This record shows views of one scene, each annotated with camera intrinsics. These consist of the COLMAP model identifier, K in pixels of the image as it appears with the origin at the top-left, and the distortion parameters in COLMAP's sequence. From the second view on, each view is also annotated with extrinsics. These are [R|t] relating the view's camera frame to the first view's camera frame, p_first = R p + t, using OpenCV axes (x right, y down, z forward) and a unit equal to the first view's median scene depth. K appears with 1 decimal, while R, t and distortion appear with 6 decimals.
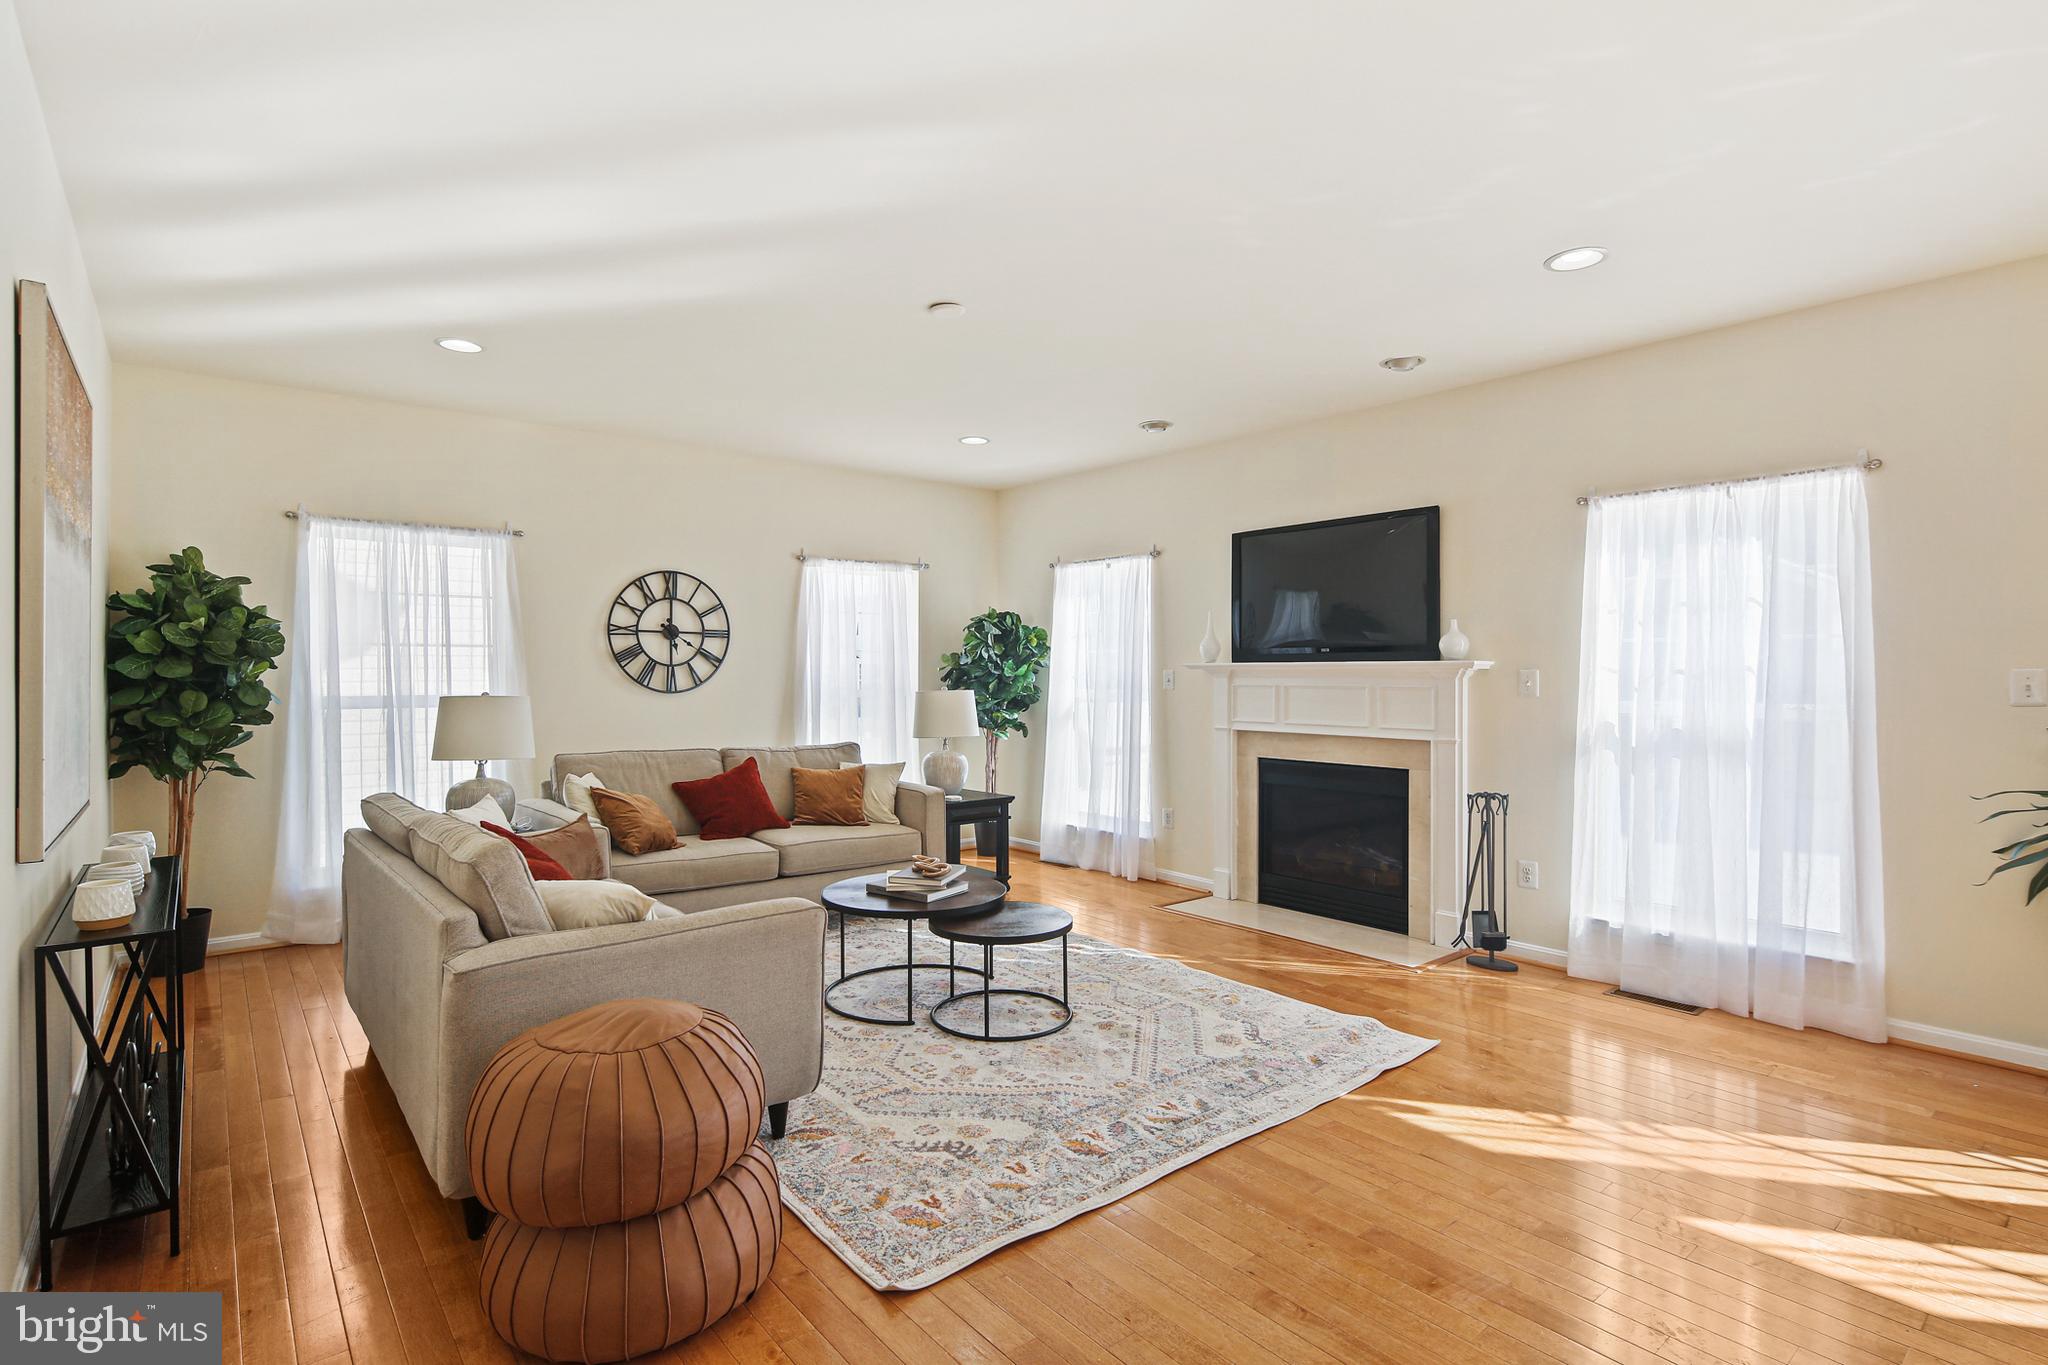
lens RADIAL K [[992.6, 0, 1017.7], [0, 992.6, 677.0], [0, 0, 1]] dist [0.001953, -0.003515]
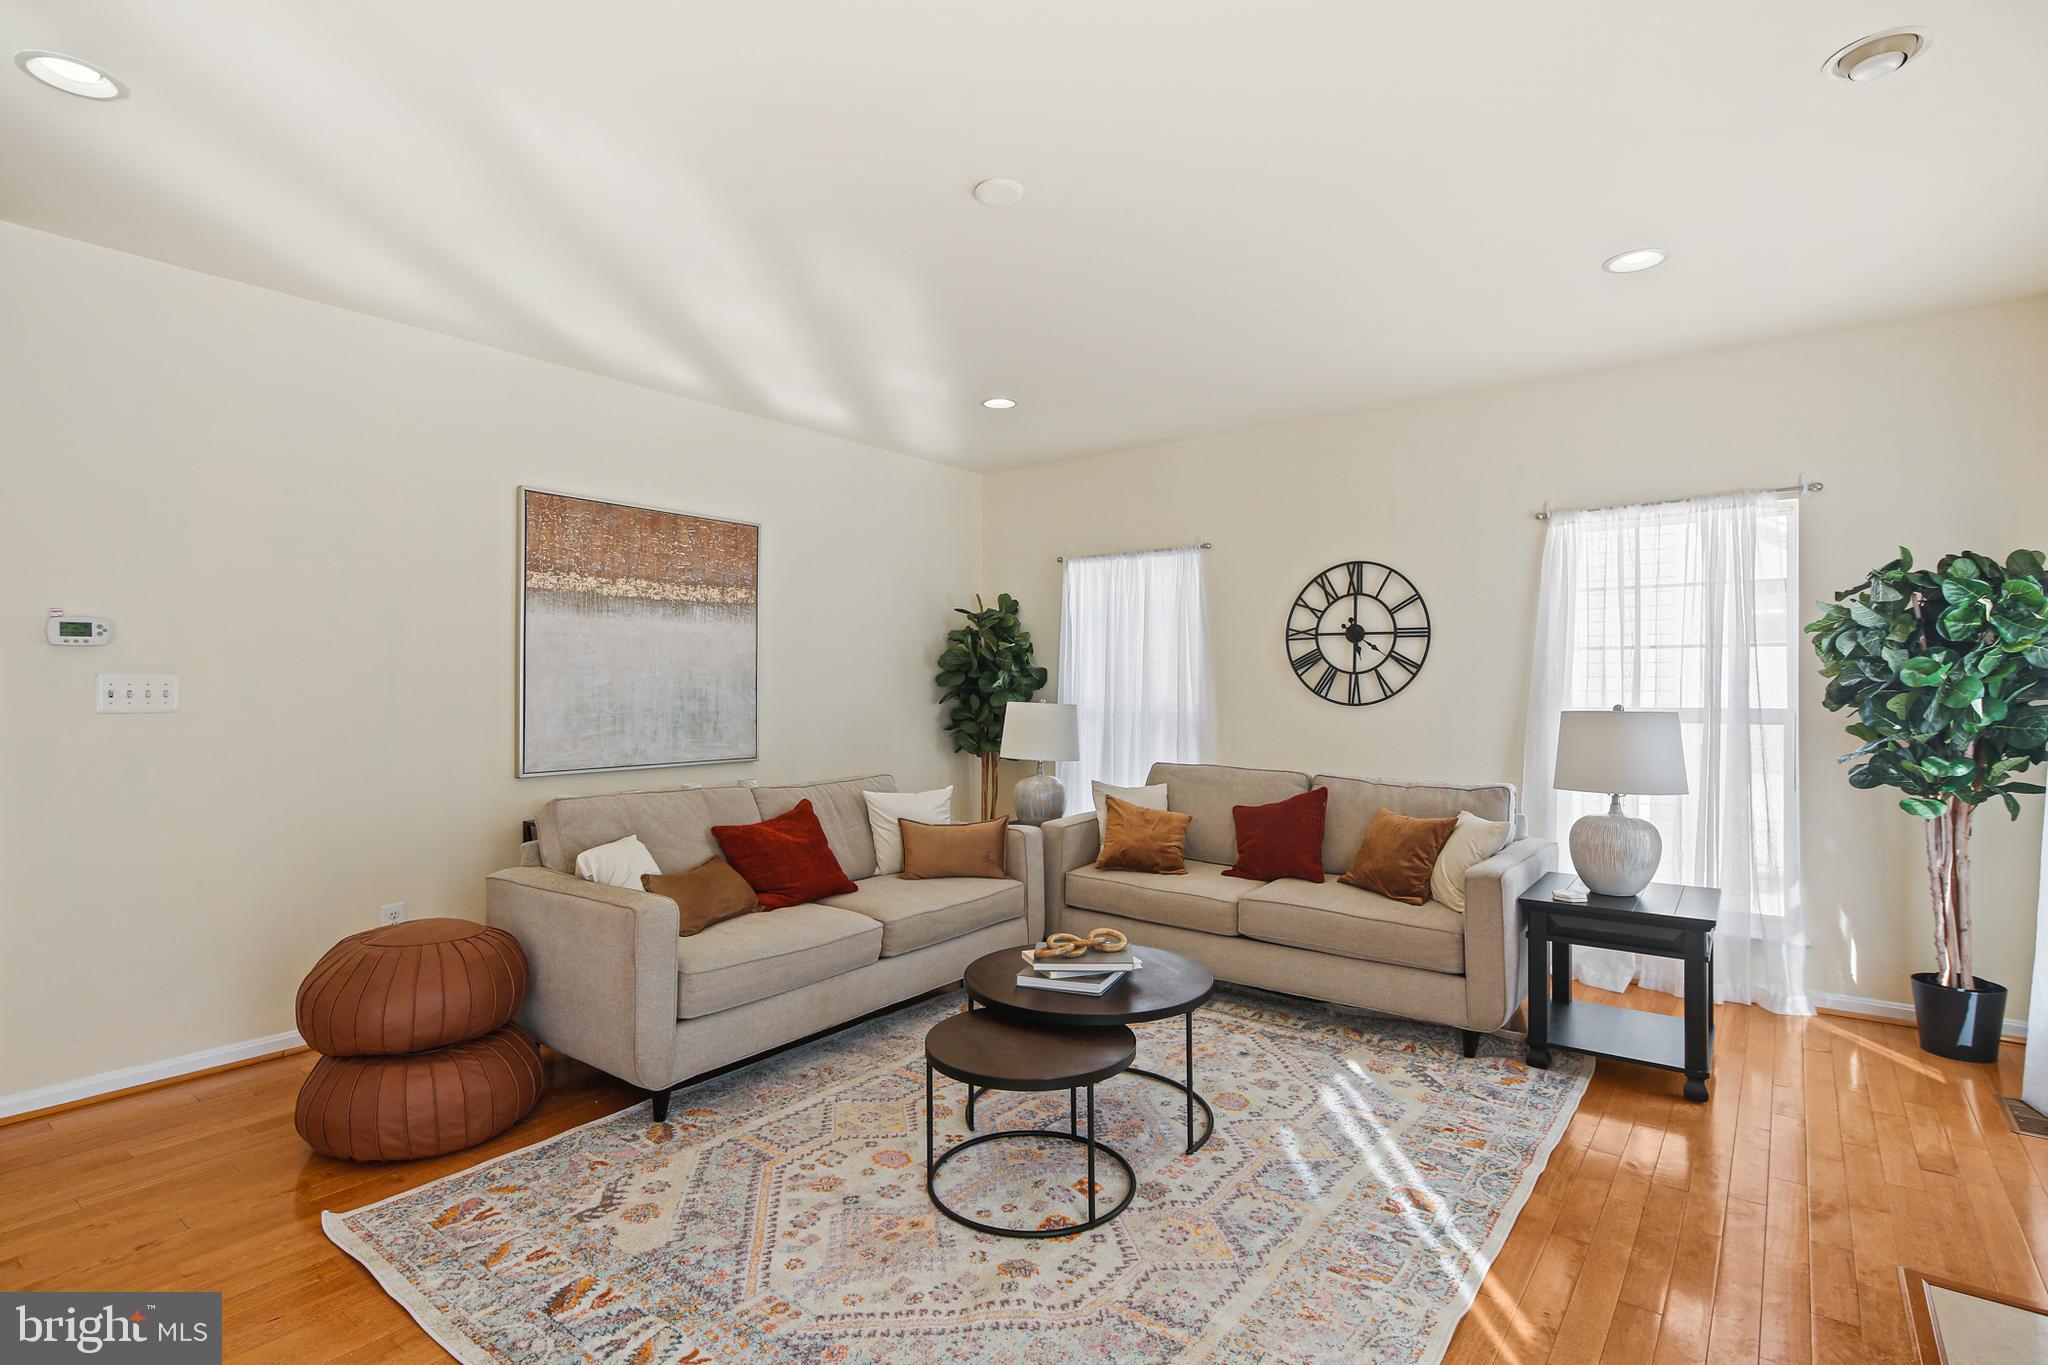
lens RADIAL K [[992.6, 0, 1022.3], [0, 992.6, 690.3], [0, 0, 1]] dist [0.001953, -0.003515]
pose [[0.233885, 0.006284, -0.972244, 0.414406], [-0.002809, 0.999979, 0.005787, -0.001091], [0.972260, 0.001378, 0.233898, 0.534485]]
